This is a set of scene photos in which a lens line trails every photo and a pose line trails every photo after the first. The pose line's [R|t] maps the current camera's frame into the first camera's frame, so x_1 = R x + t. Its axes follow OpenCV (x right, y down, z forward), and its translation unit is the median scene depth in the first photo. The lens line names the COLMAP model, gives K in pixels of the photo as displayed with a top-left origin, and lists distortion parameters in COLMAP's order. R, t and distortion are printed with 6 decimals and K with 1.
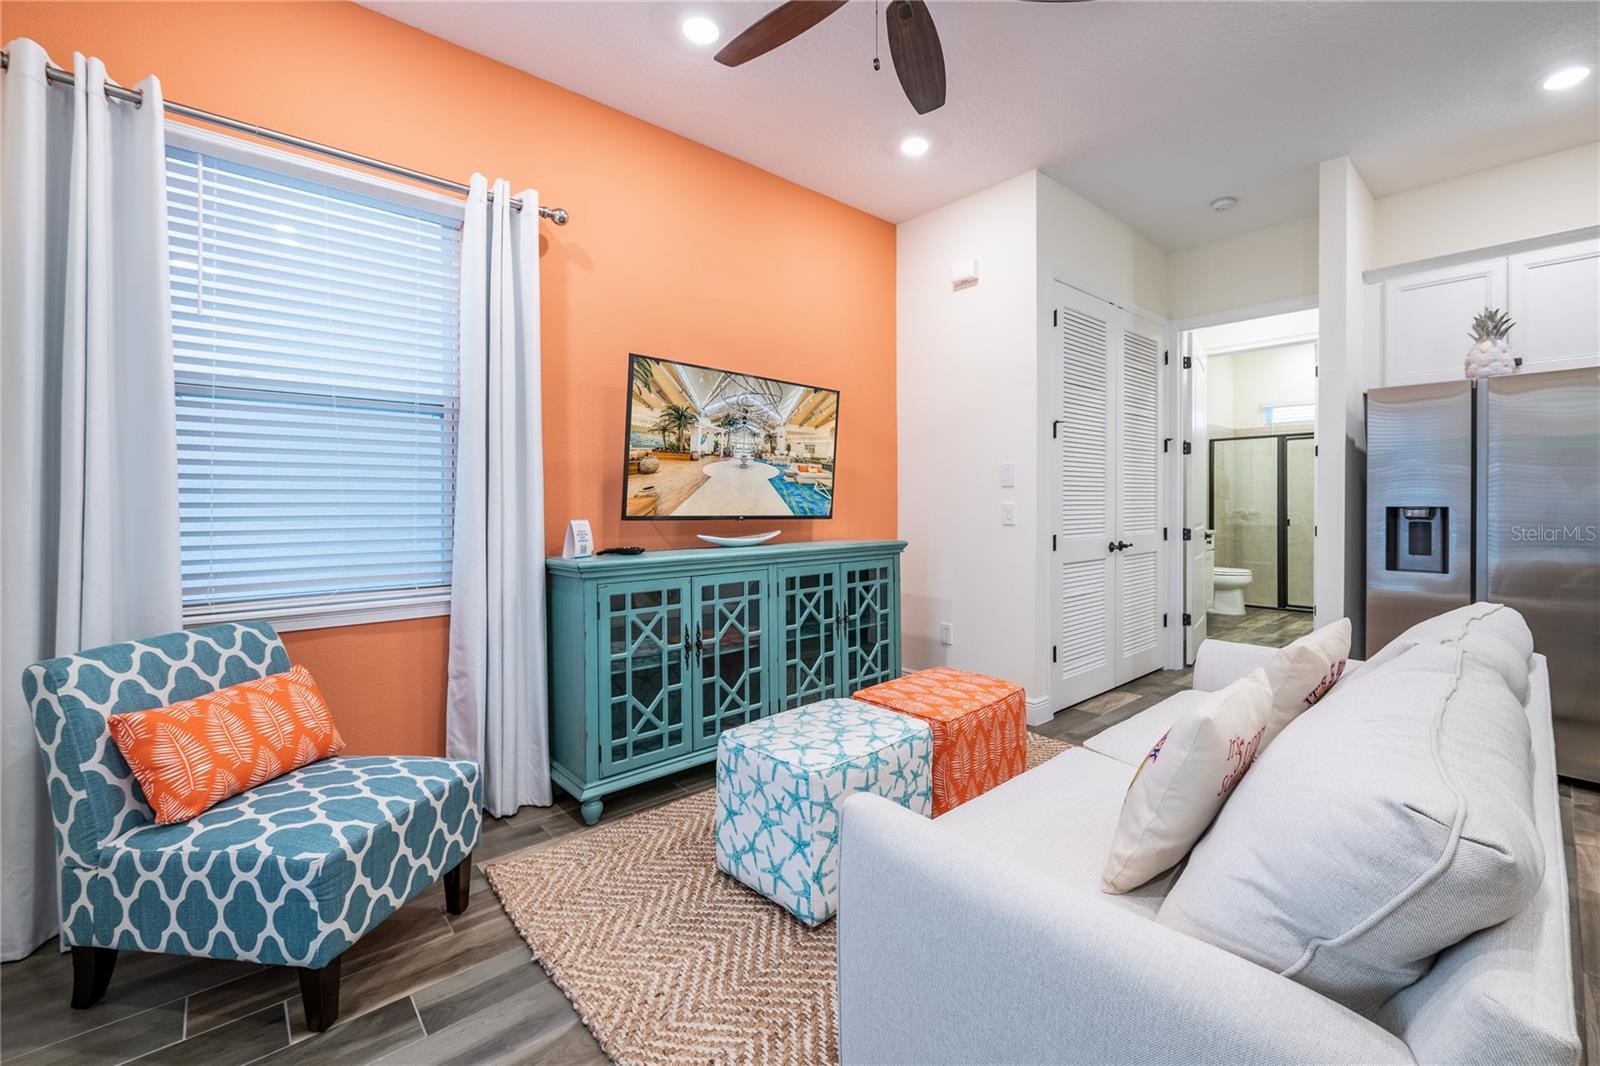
lens RADIAL K [[681.8, 0, 807.2], [0, 681.8, 512.6], [0, 0, 1]] dist [-0.016849, -0.000290]
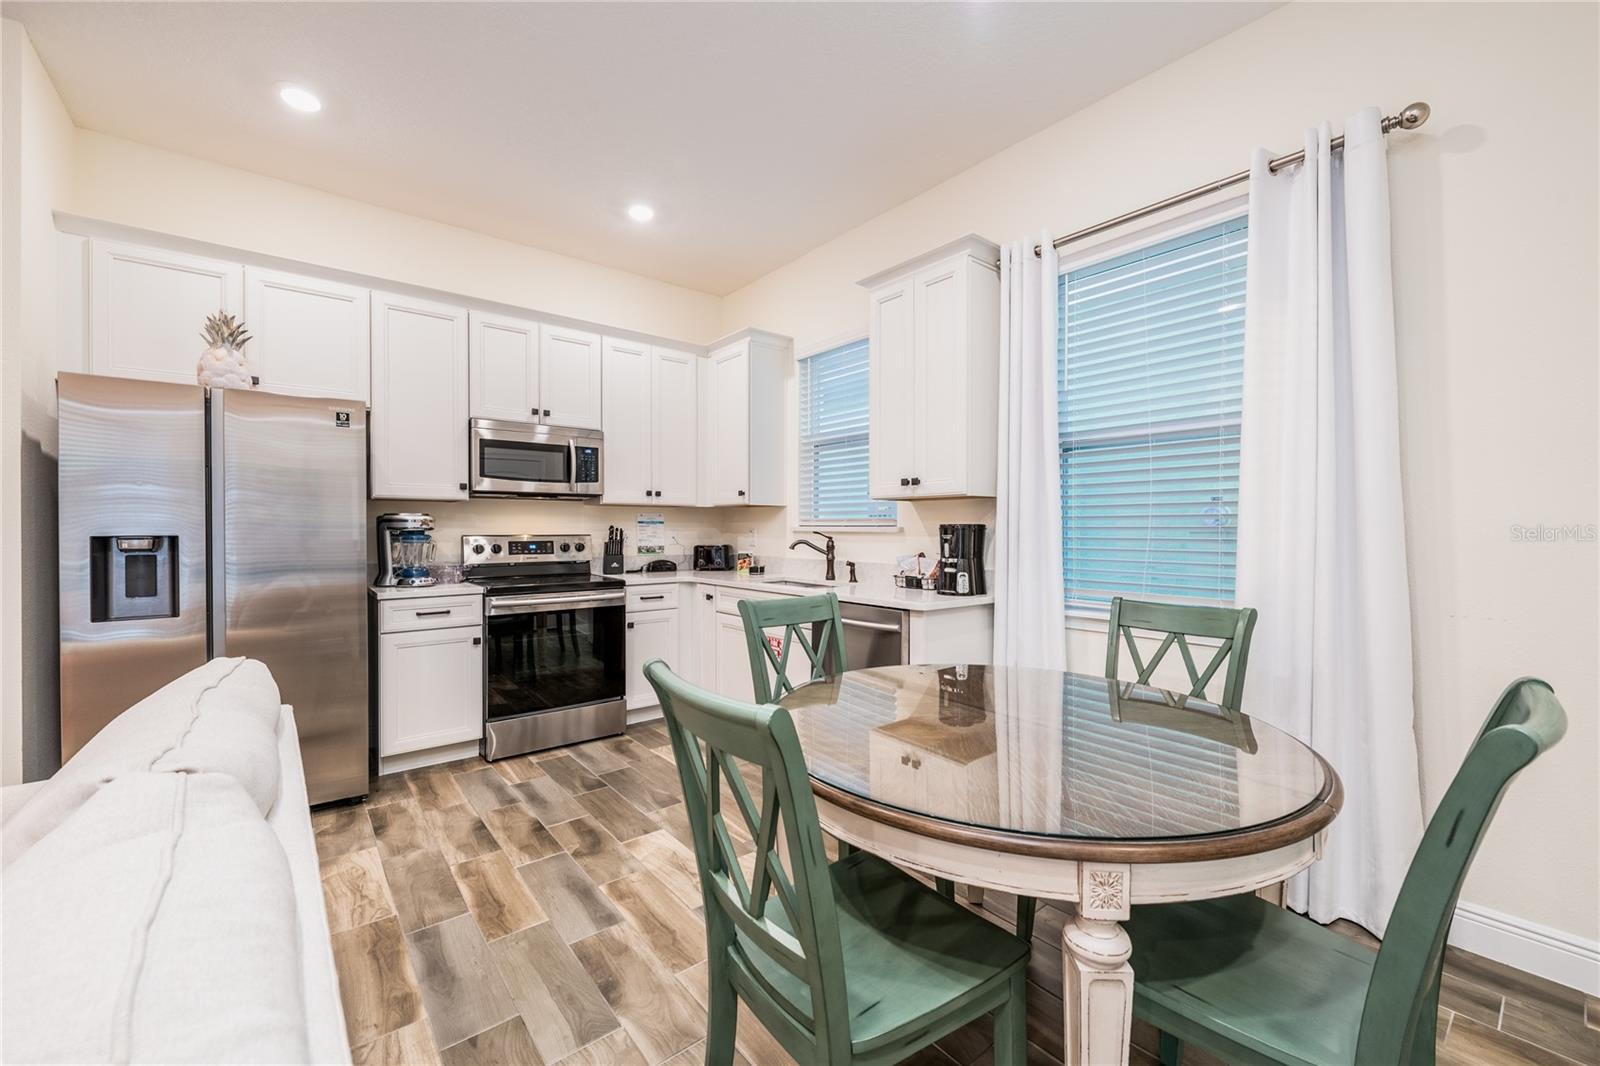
lens RADIAL K [[635.3, 0, 800.0], [0, 635.3, 533.0], [0, 0, 1]] dist [0.002910, 0.000052]
pose [[0.042812, -0.003966, 0.999075, 0.198436], [0.011506, 0.999928, 0.003476, -0.005738], [-0.999017, 0.011347, 0.042855, 0.195325]]
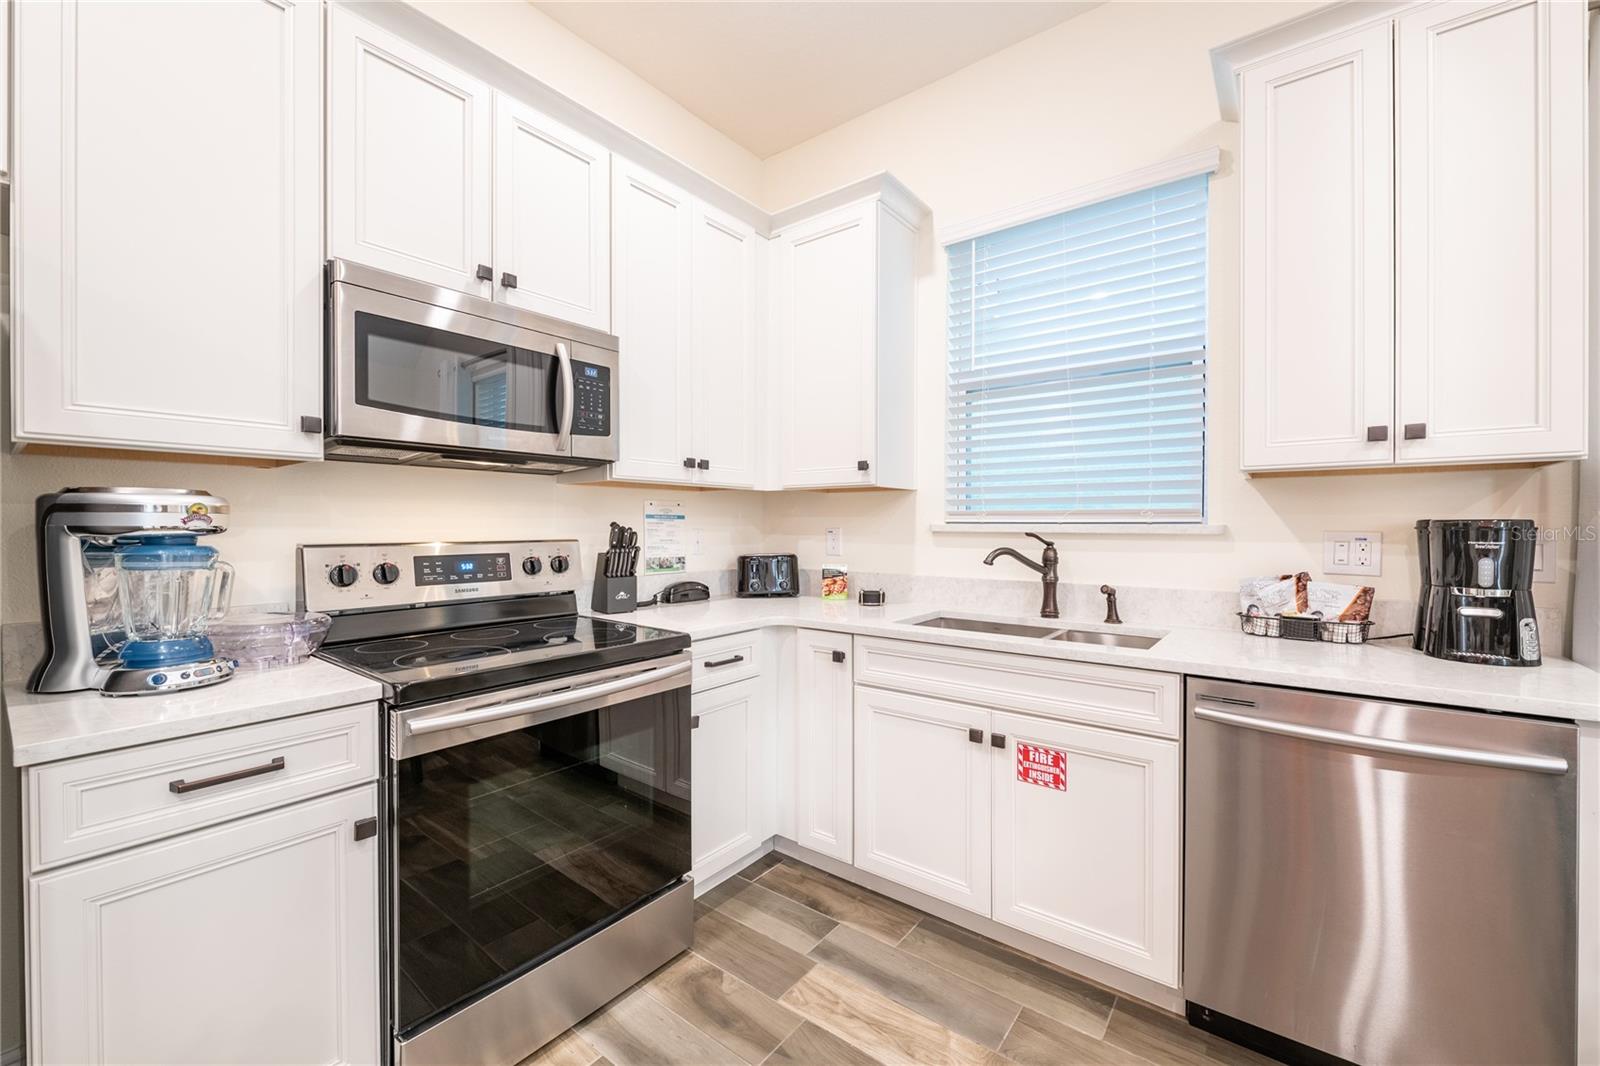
lens RADIAL K [[640.6, 0, 820.5], [0, 640.6, 529.1], [0, 0, 1]] dist [-0.003354, -0.000448]
pose [[-0.203962, -0.001902, 0.978977, 0.753440], [0.012527, 0.999911, 0.004552, -0.013748], [-0.978899, 0.013193, -0.203920, 0.560652]]
